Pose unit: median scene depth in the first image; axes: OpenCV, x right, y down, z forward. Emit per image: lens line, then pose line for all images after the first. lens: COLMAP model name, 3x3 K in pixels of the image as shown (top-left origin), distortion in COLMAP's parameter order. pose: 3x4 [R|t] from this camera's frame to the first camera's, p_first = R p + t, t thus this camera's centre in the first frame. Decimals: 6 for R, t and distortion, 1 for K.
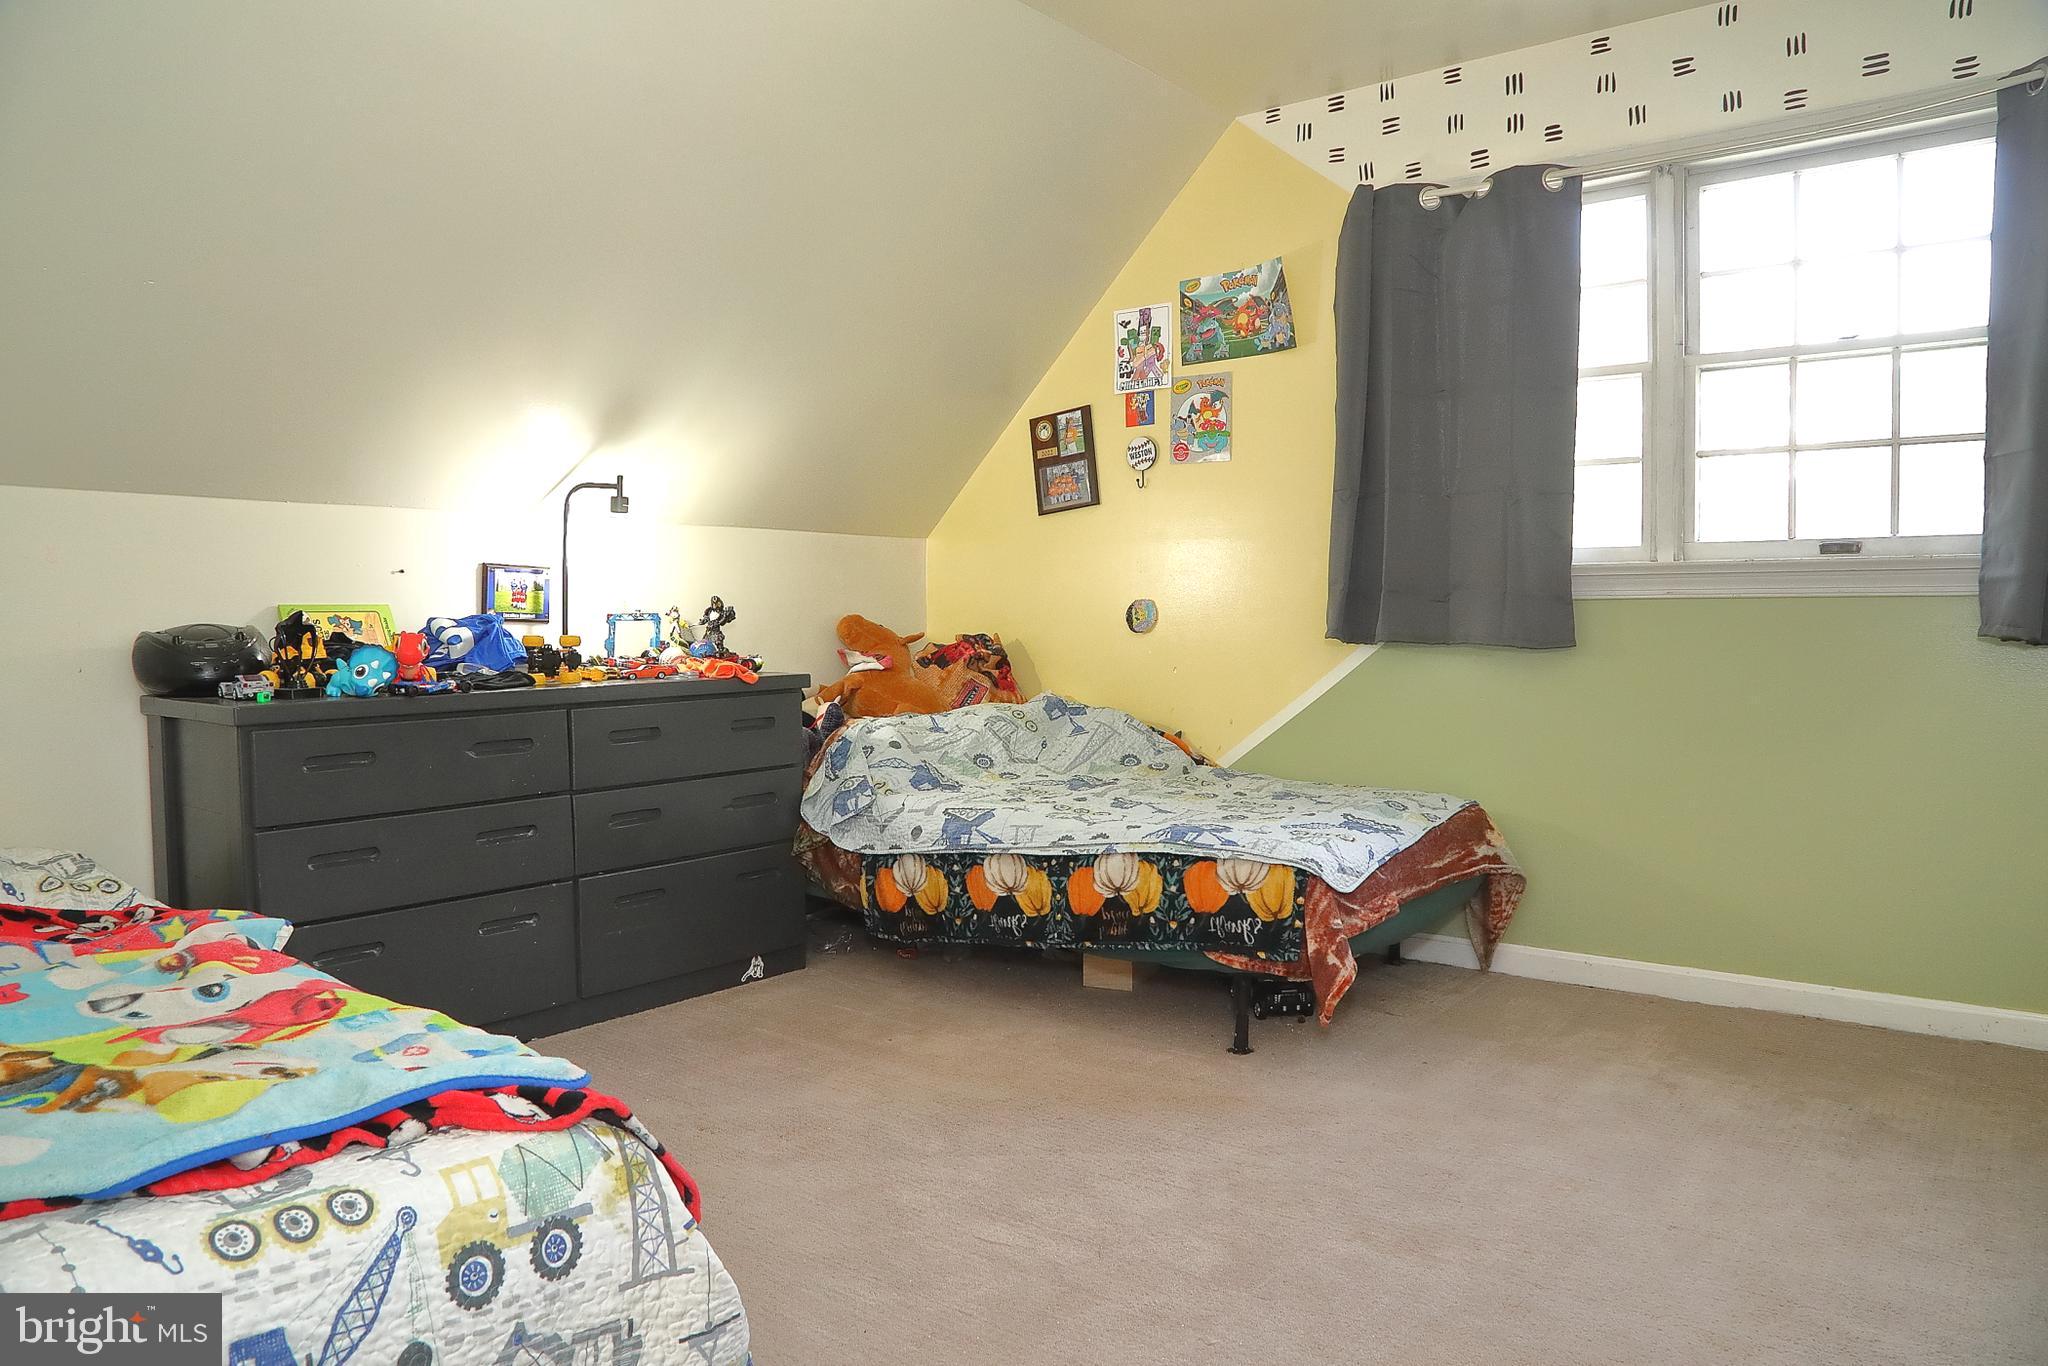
lens RADIAL K [[1413.1, 0, 1024.0], [0, 1413.1, 683.0], [0, 0, 1]] dist [-0.124458, 0.059961]
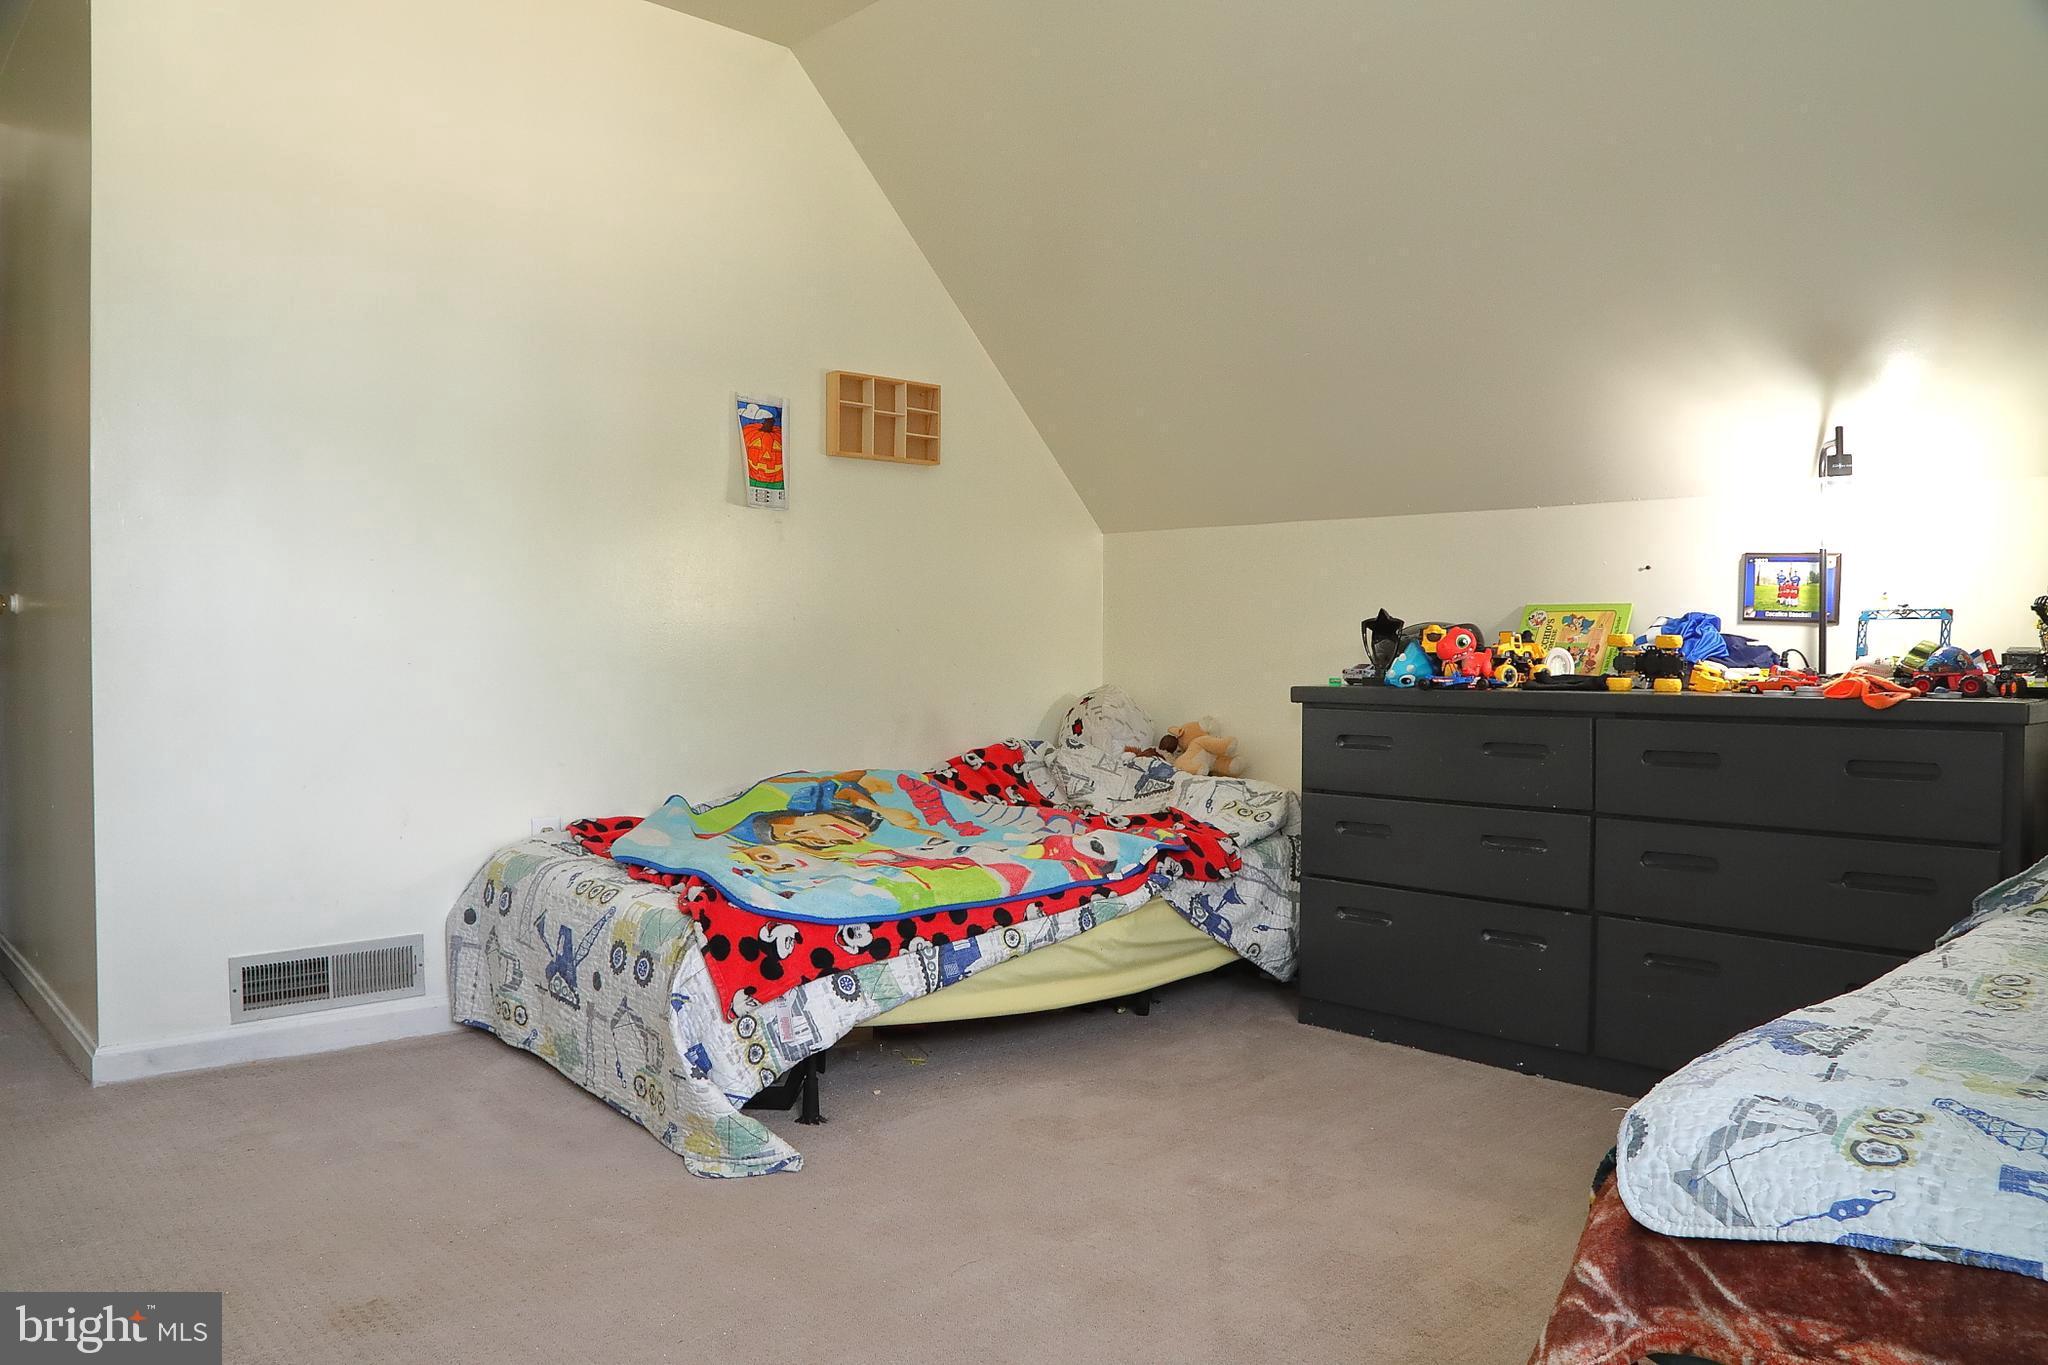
lens RADIAL K [[1413.1, 0, 1024.0], [0, 1413.1, 682.5], [0, 0, 1]] dist [-0.124458, 0.059961]
pose [[-0.179704, 0.027273, -0.983343, 0.526826], [-0.048726, 0.998142, 0.036588, -0.015792], [0.982513, 0.054489, -0.178041, 0.715817]]
